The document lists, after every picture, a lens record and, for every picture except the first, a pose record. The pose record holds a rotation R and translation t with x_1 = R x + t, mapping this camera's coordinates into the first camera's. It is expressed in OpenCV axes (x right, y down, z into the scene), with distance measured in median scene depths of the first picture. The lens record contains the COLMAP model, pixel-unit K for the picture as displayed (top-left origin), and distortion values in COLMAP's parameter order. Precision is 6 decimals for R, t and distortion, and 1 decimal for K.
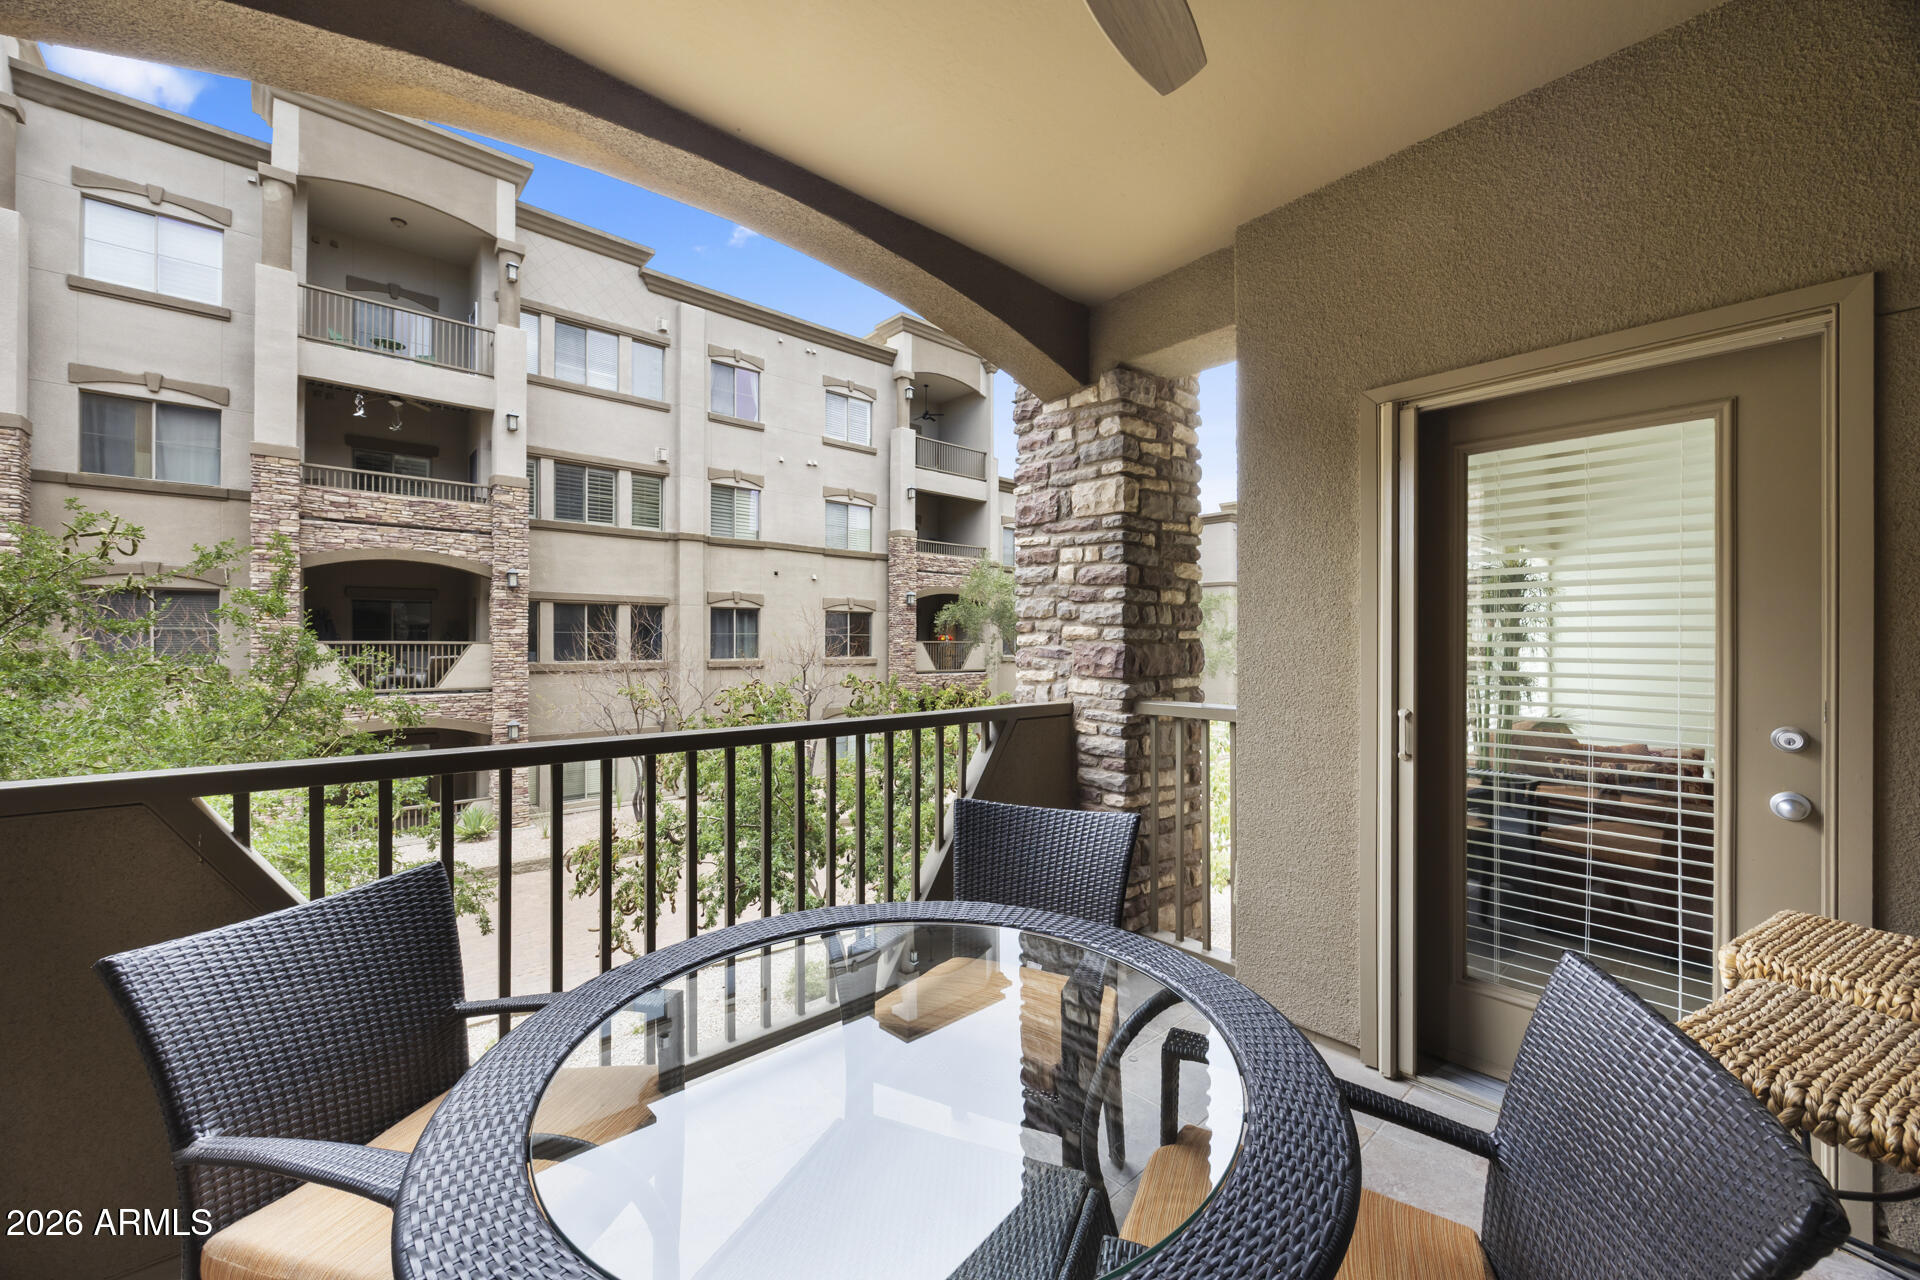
lens RADIAL K [[738.8, 0, 951.0], [0, 738.8, 642.0], [0, 0, 1]] dist [-0.004965, 0.000573]
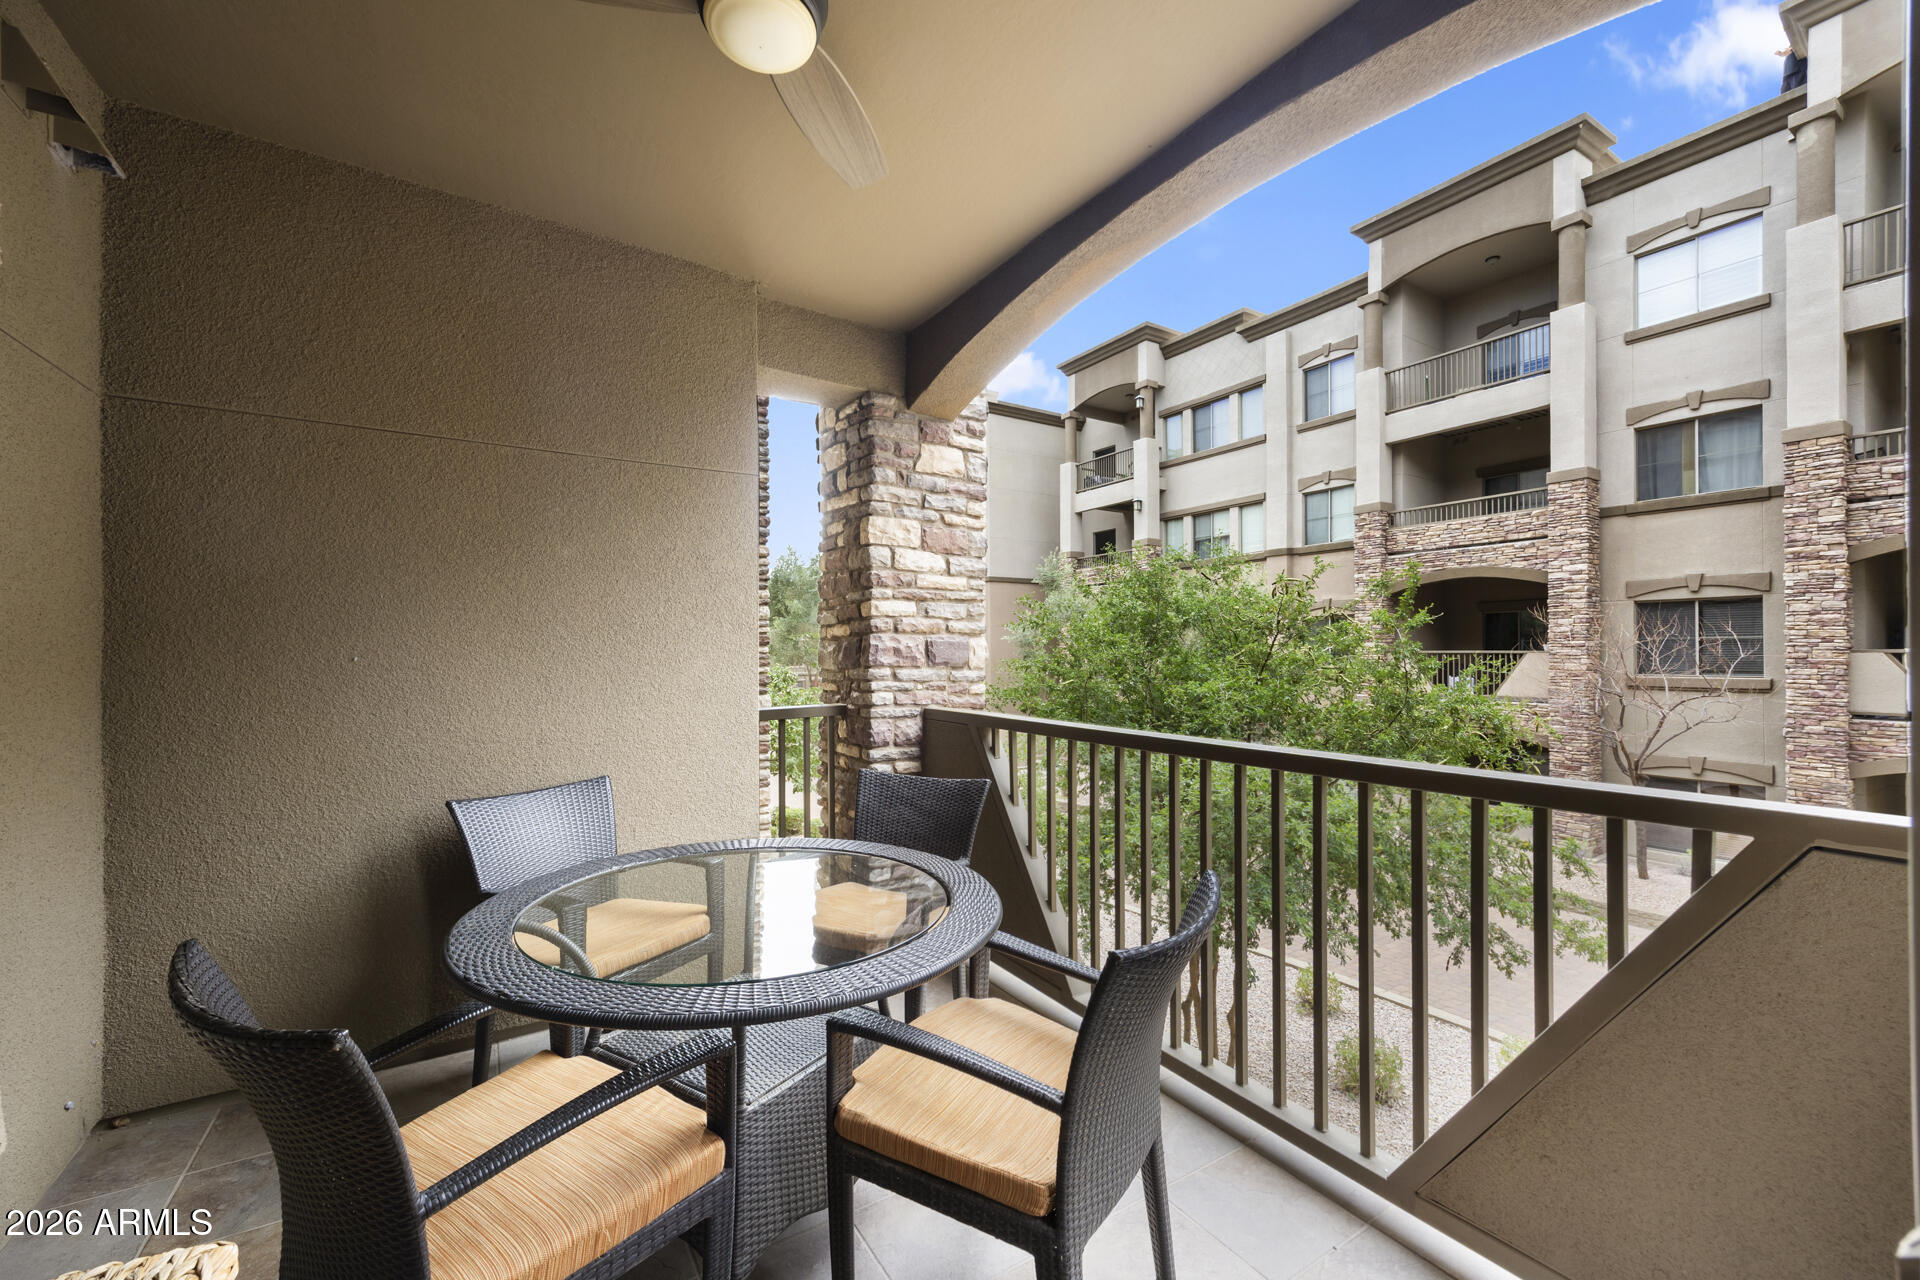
lens RADIAL K [[738.8, 0, 928.4], [0, 738.8, 654.8], [0, 0, 1]] dist [-0.004965, 0.000573]
pose [[-0.160865, -0.000312, -0.986976, 0.109698], [0.004964, 0.999987, -0.001125, 0.000206], [0.986964, -0.005080, -0.160862, 0.099749]]
